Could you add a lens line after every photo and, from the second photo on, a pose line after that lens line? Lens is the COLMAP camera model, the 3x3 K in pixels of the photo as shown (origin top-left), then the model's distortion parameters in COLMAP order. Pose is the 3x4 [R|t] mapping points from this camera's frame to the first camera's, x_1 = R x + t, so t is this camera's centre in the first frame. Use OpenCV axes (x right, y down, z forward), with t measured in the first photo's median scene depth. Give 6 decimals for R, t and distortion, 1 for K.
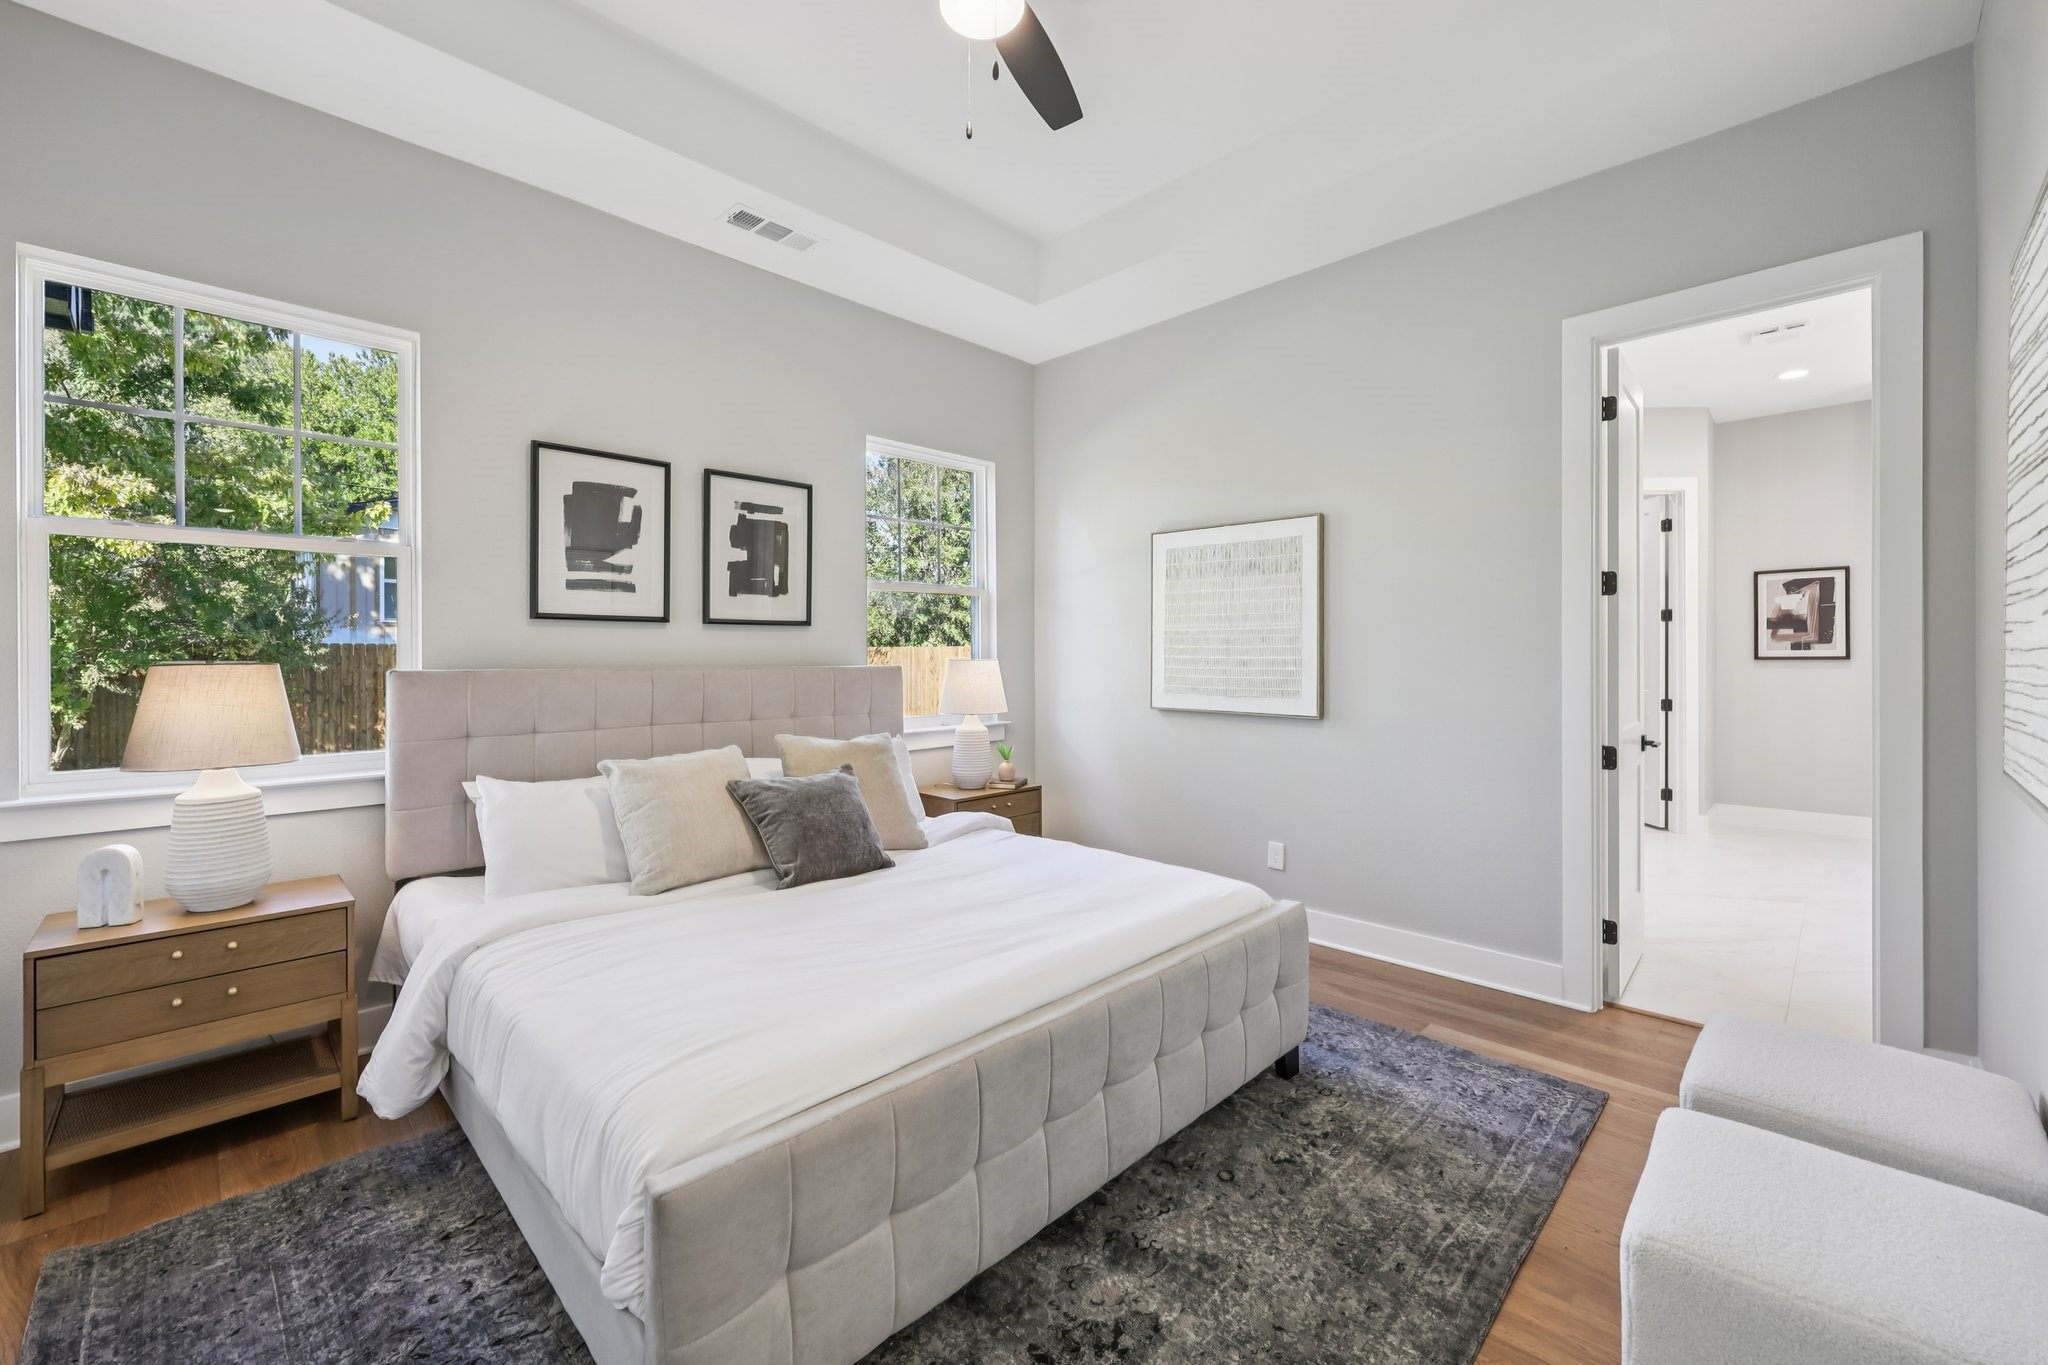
lens RADIAL K [[838.2, 0, 1019.4], [0, 838.2, 667.8], [0, 0, 1]] dist [0.000611, -0.000045]
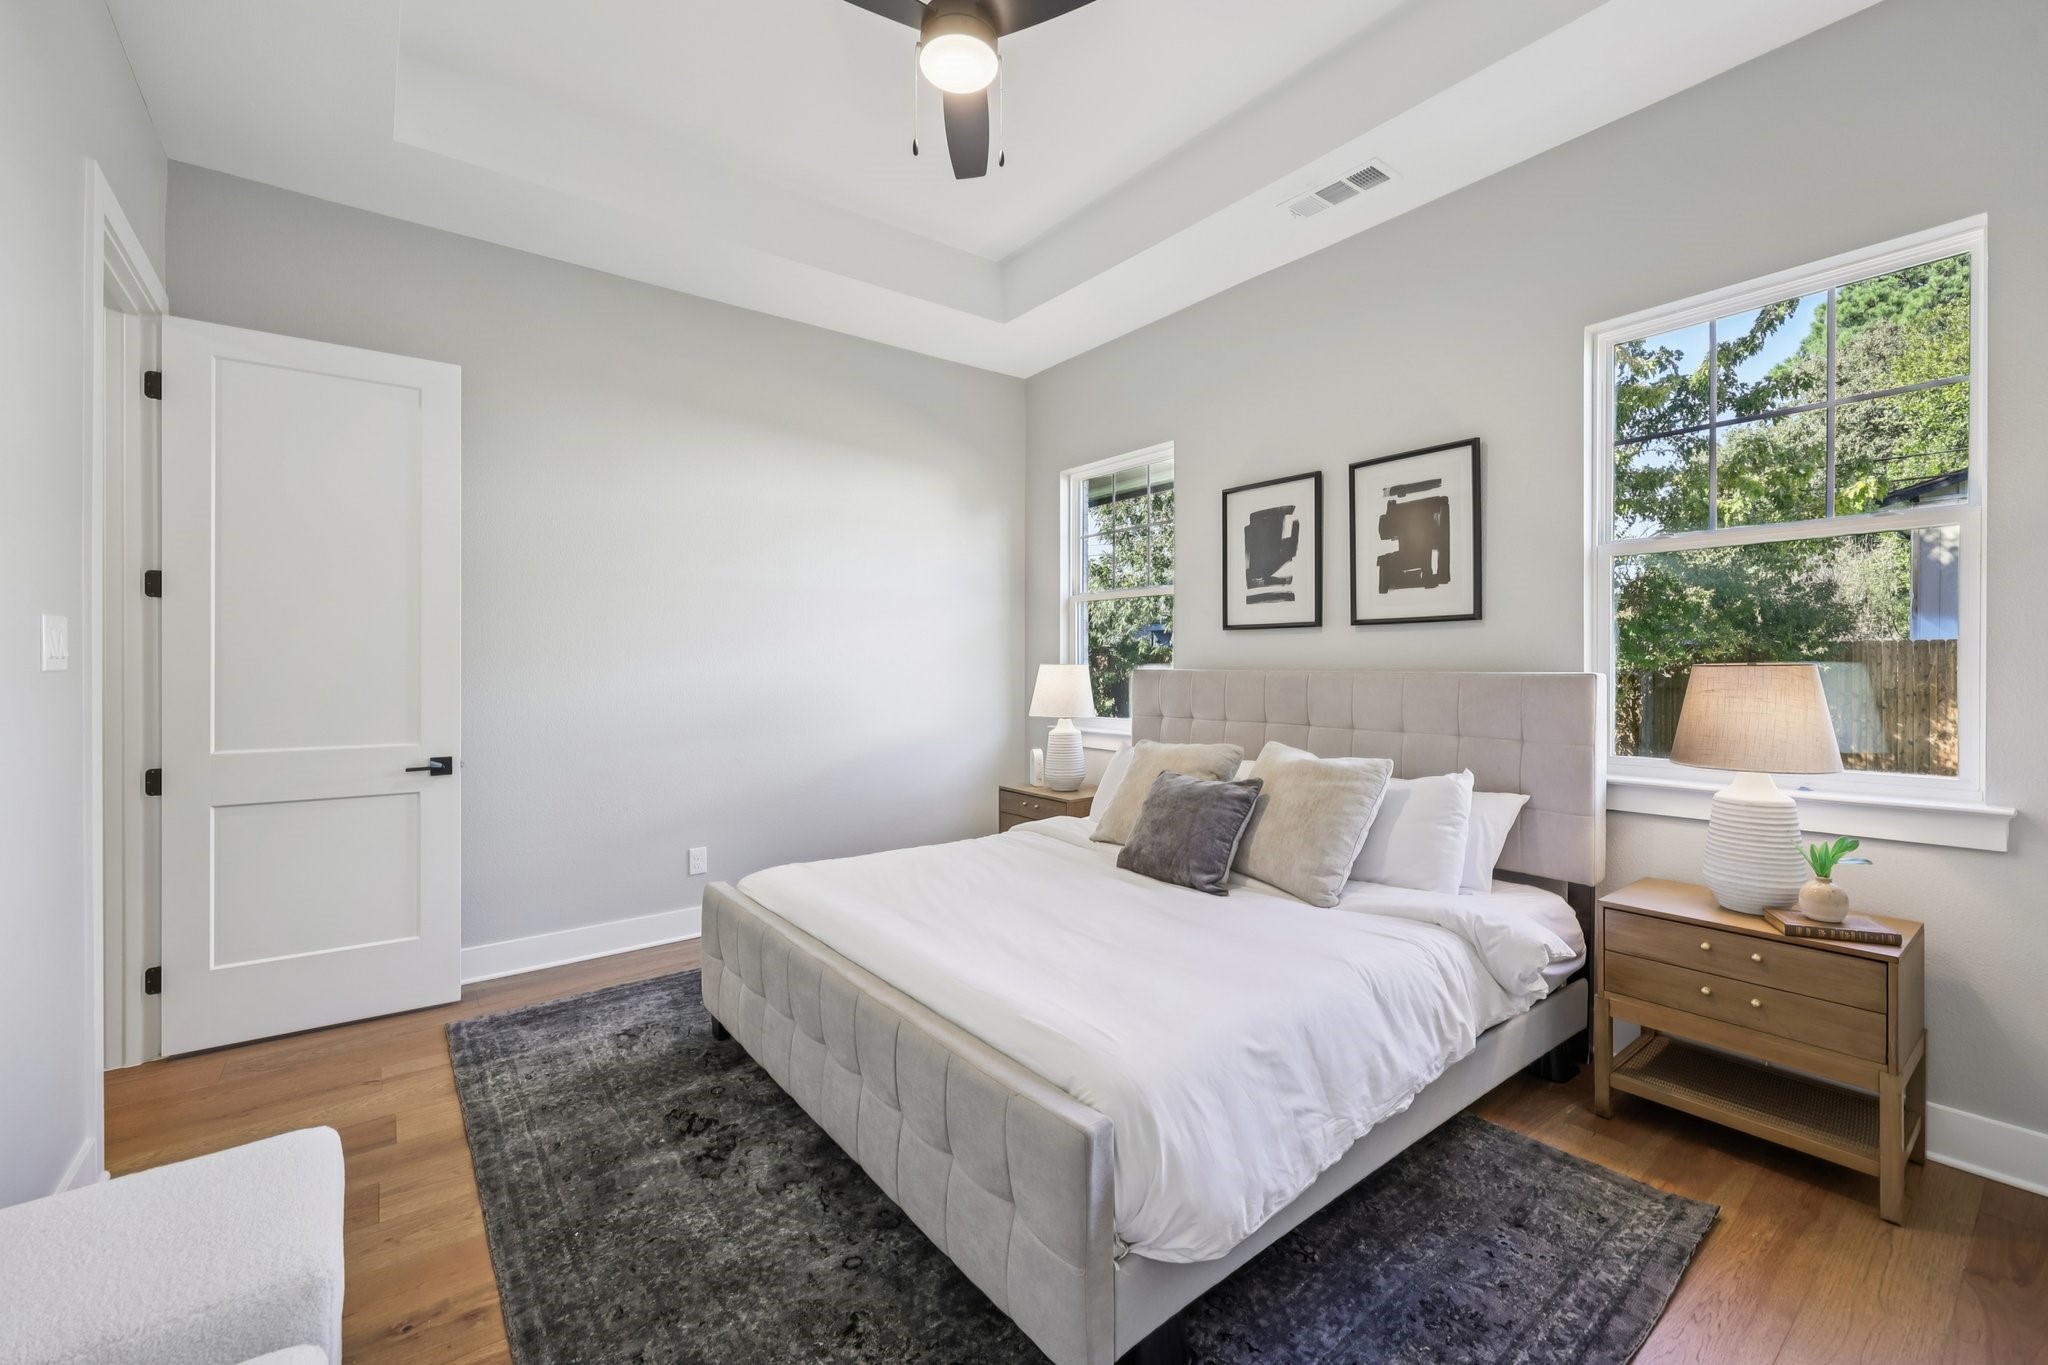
lens RADIAL K [[838.2, 0, 1019.5], [0, 838.2, 665.5], [0, 0, 1]] dist [0.000611, -0.000045]
pose [[-0.131926, 0.007487, -0.991231, 0.626385], [-0.008876, 0.999922, 0.008734, -0.011550], [0.991220, 0.009950, -0.131849, 0.744279]]
